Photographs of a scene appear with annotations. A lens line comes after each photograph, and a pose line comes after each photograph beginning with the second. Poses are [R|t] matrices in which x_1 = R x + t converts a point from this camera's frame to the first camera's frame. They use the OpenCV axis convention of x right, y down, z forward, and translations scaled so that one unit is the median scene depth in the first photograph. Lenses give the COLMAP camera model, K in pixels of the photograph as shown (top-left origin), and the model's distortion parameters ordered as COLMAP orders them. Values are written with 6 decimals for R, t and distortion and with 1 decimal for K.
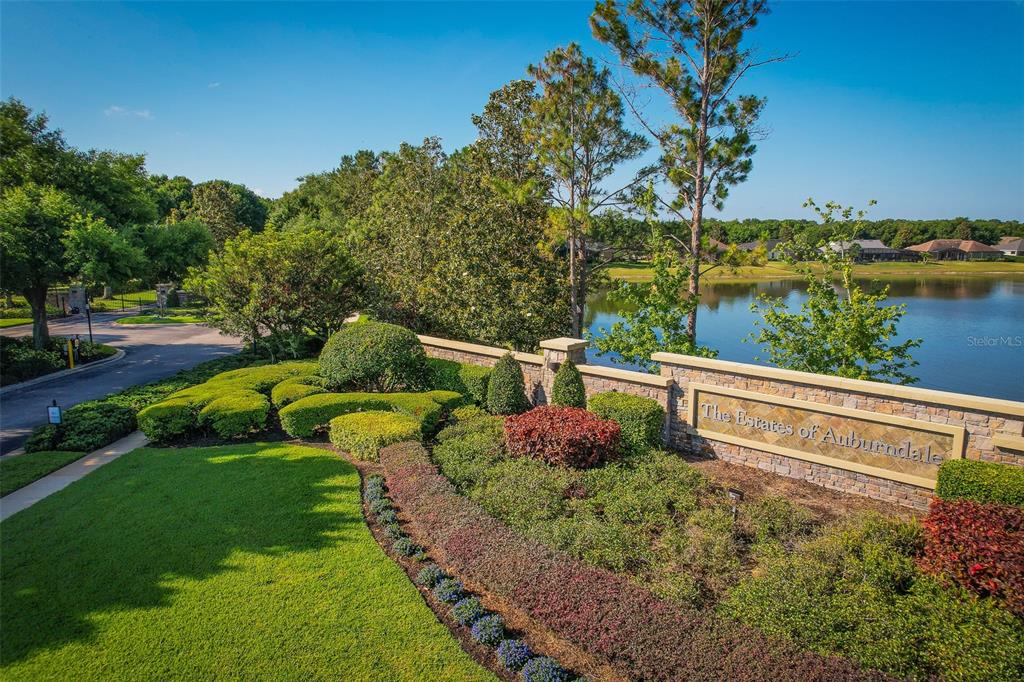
lens RADIAL K [[653.4, 0, 512.0], [0, 653.4, 341.0], [0, 0, 1]] dist [-0.076778, 0.069237]
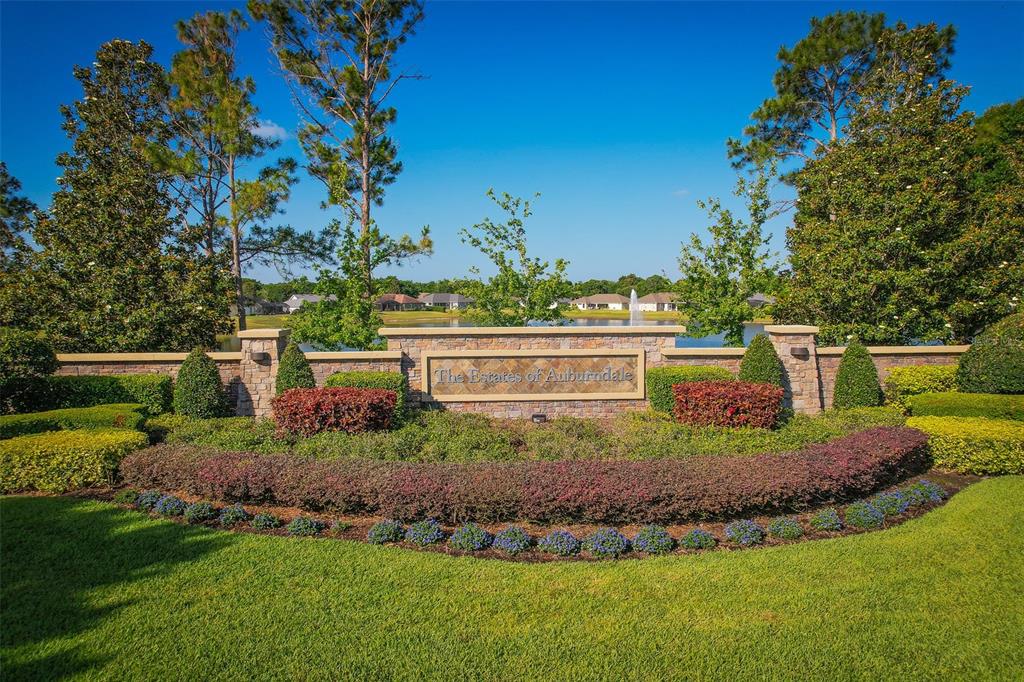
lens RADIAL K [[653.4, 0, 512.0], [0, 653.4, 341.0], [0, 0, 1]] dist [-0.076778, 0.069237]
pose [[0.688229, -0.053478, 0.723520, -0.373940], [0.123203, 0.991409, -0.043915, 0.109061], [-0.714956, 0.119363, 0.688905, 0.172616]]
